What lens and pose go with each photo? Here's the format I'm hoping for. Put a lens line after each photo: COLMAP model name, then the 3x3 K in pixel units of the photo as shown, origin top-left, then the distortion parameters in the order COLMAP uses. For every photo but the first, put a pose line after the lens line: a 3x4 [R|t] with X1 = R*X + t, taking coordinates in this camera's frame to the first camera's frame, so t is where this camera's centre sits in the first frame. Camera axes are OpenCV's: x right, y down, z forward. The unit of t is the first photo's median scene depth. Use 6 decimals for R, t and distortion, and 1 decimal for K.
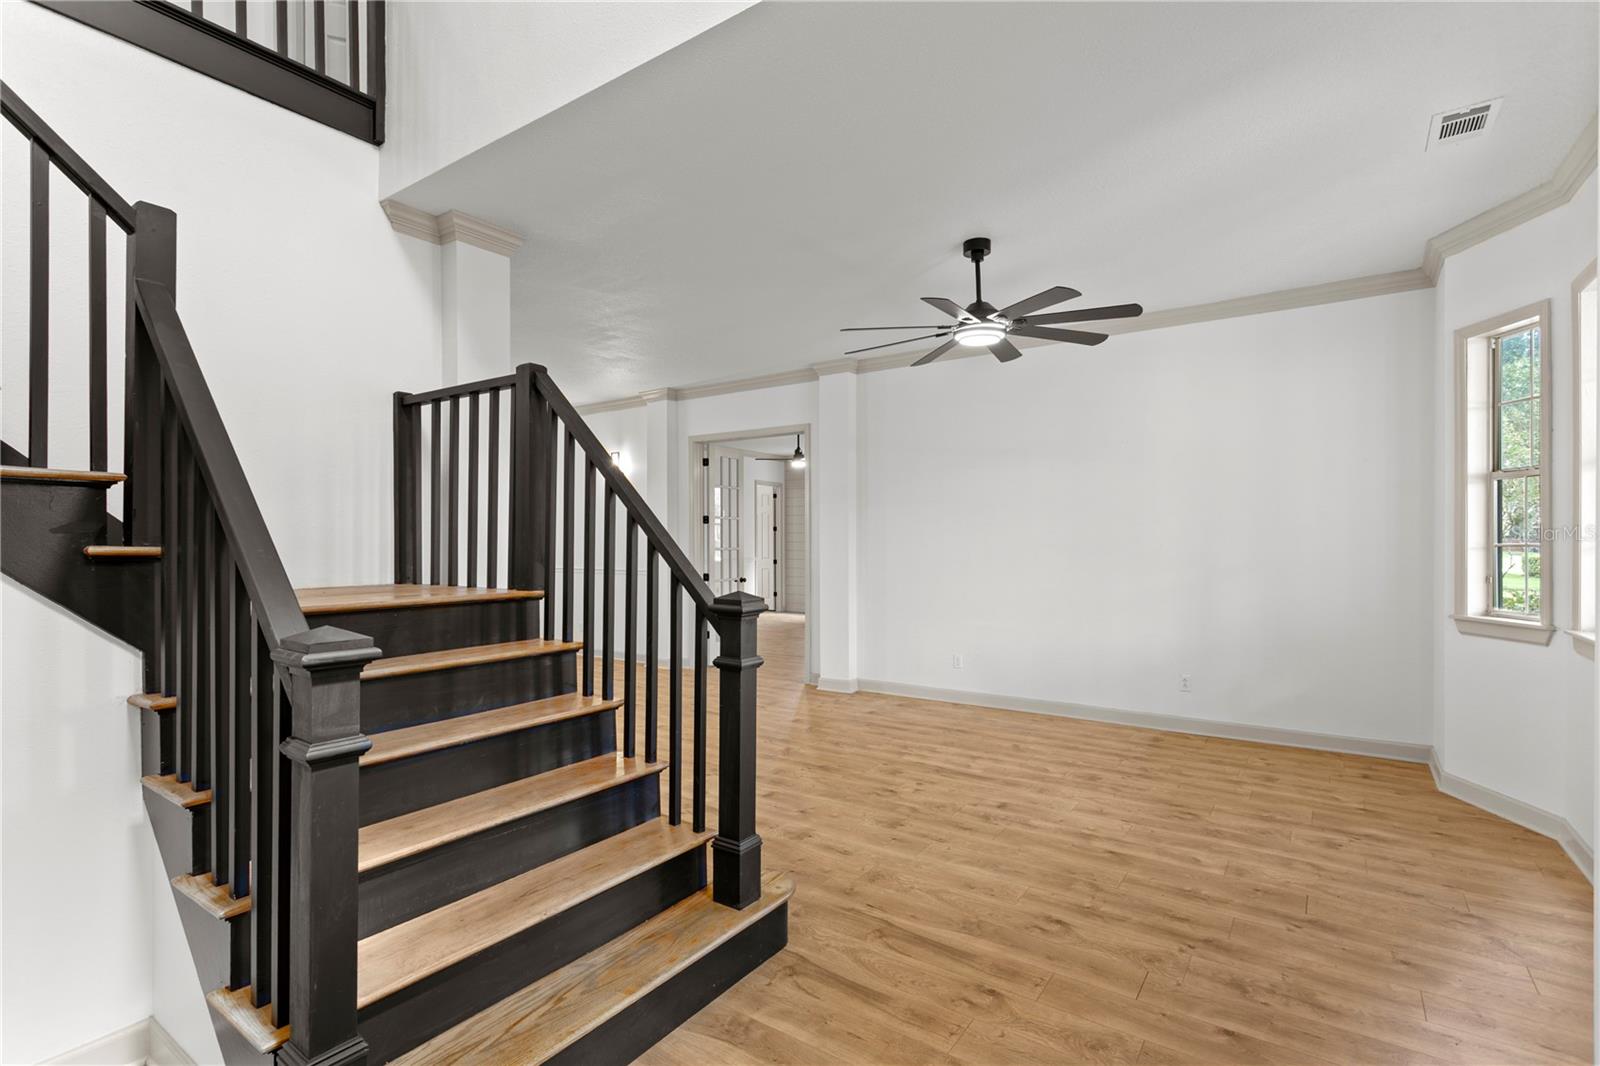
lens RADIAL K [[763.2, 0, 788.9], [0, 763.2, 539.1], [0, 0, 1]] dist [0.001180, -0.000334]
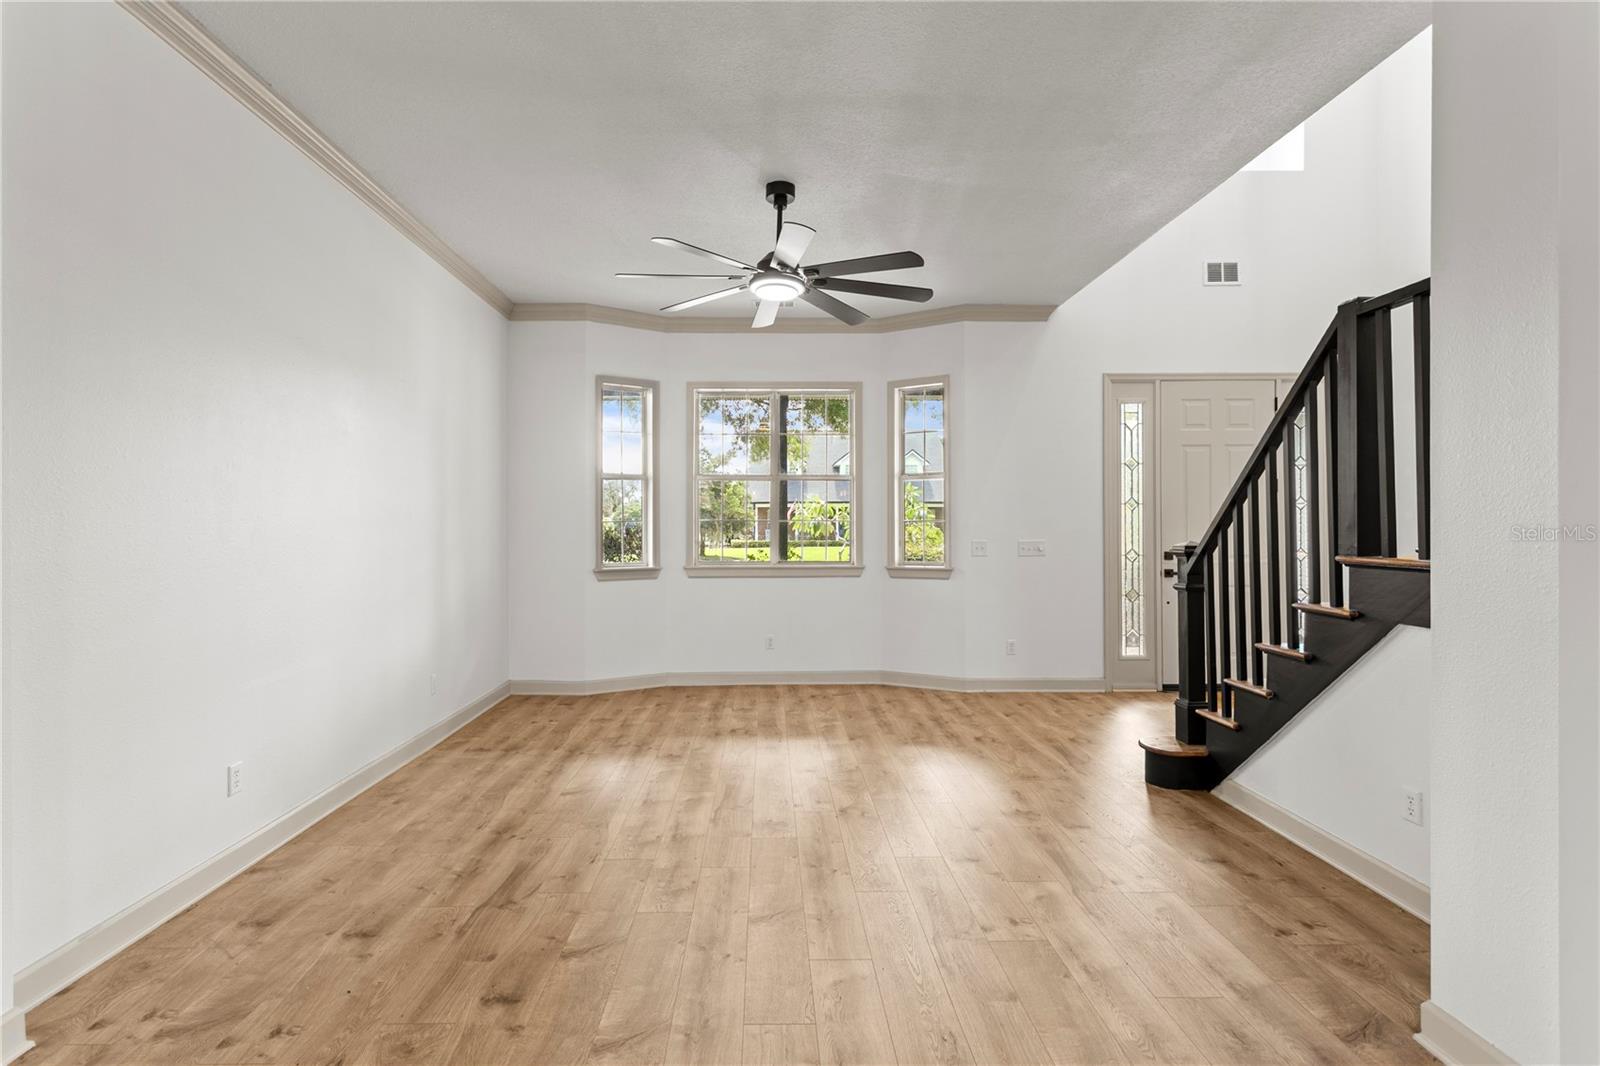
lens RADIAL K [[767.0, 0, 770.9], [0, 767.0, 534.3], [0, 0, 1]] dist [0.000889, -0.002031]
pose [[-0.584349, -0.000484, 0.811502, -0.456329], [0.004769, 0.999981, 0.004030, 0.027245], [-0.811488, 0.006225, -0.584335, 1.439469]]
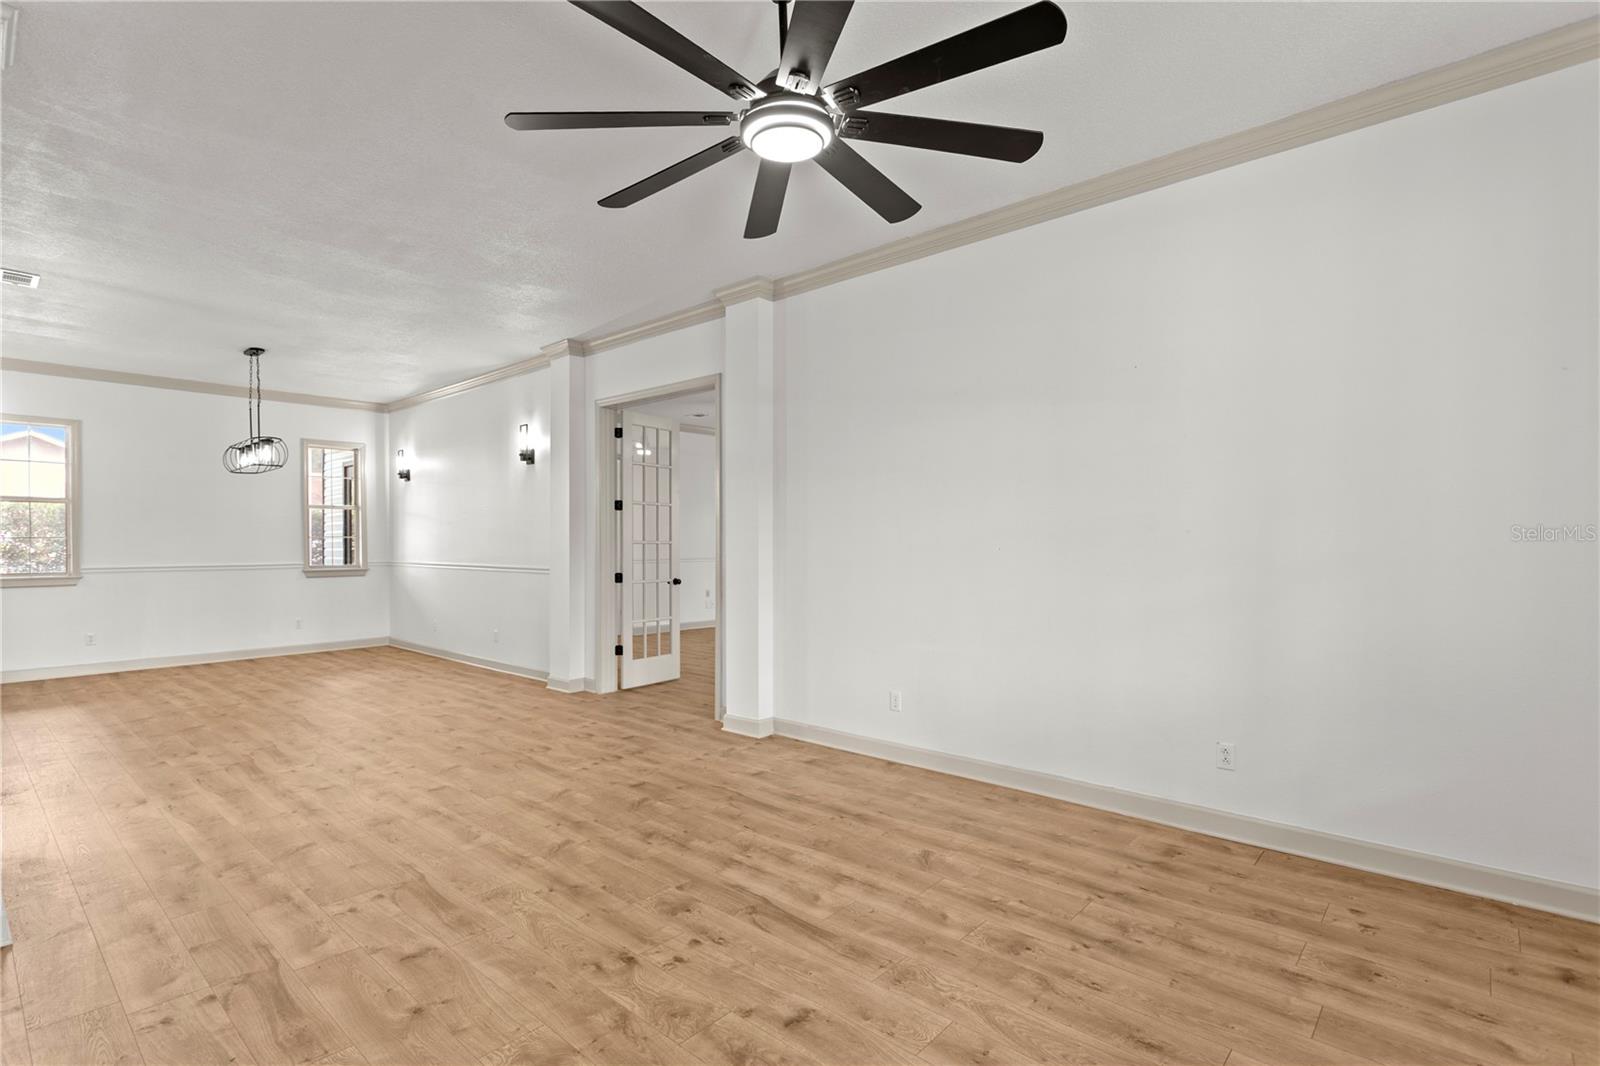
lens RADIAL K [[763.2, 0, 788.9], [0, 763.2, 539.1], [0, 0, 1]] dist [0.001180, -0.000334]
pose [[0.993185, 0.001818, -0.116538, 0.294030], [-0.002187, 0.999993, -0.003033, 0.021727], [0.116532, 0.003267, 0.993182, 0.426635]]
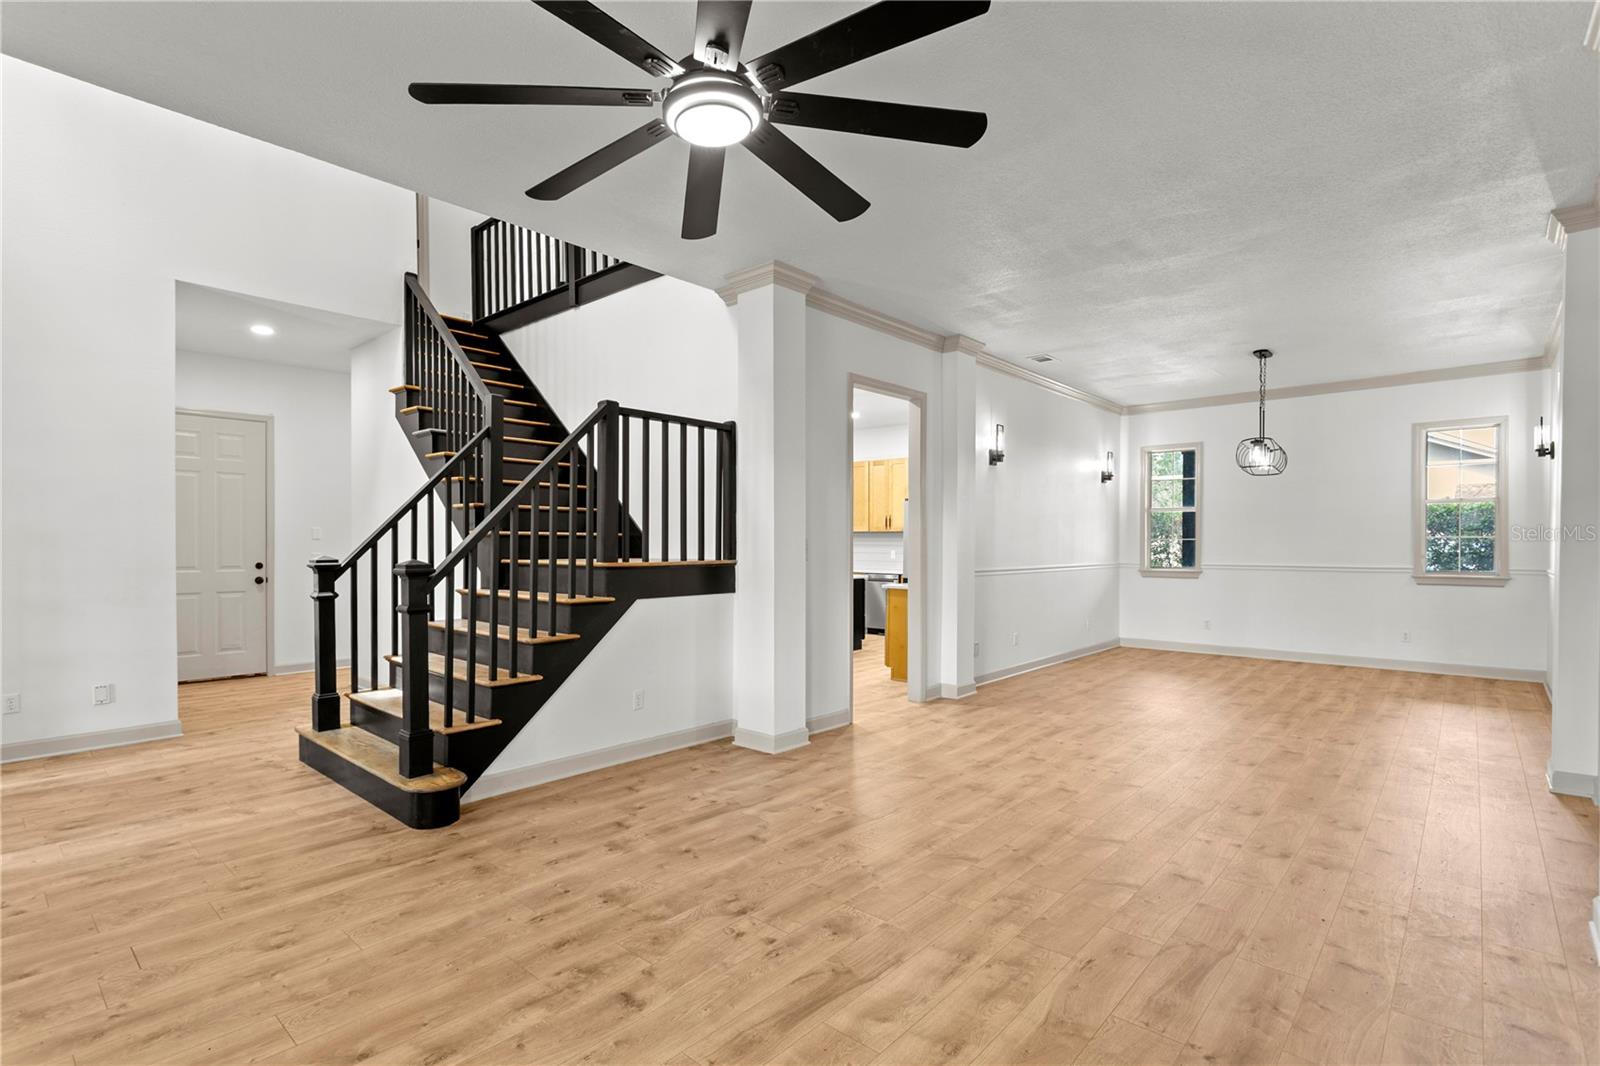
lens RADIAL K [[767.0, 0, 770.9], [0, 767.0, 534.3], [0, 0, 1]] dist [0.000889, -0.002031]
pose [[-0.128047, -0.005612, -0.991752, 0.716525], [0.000316, 0.999984, -0.005700, 0.016862], [0.991768, -0.001043, -0.128043, 1.032689]]
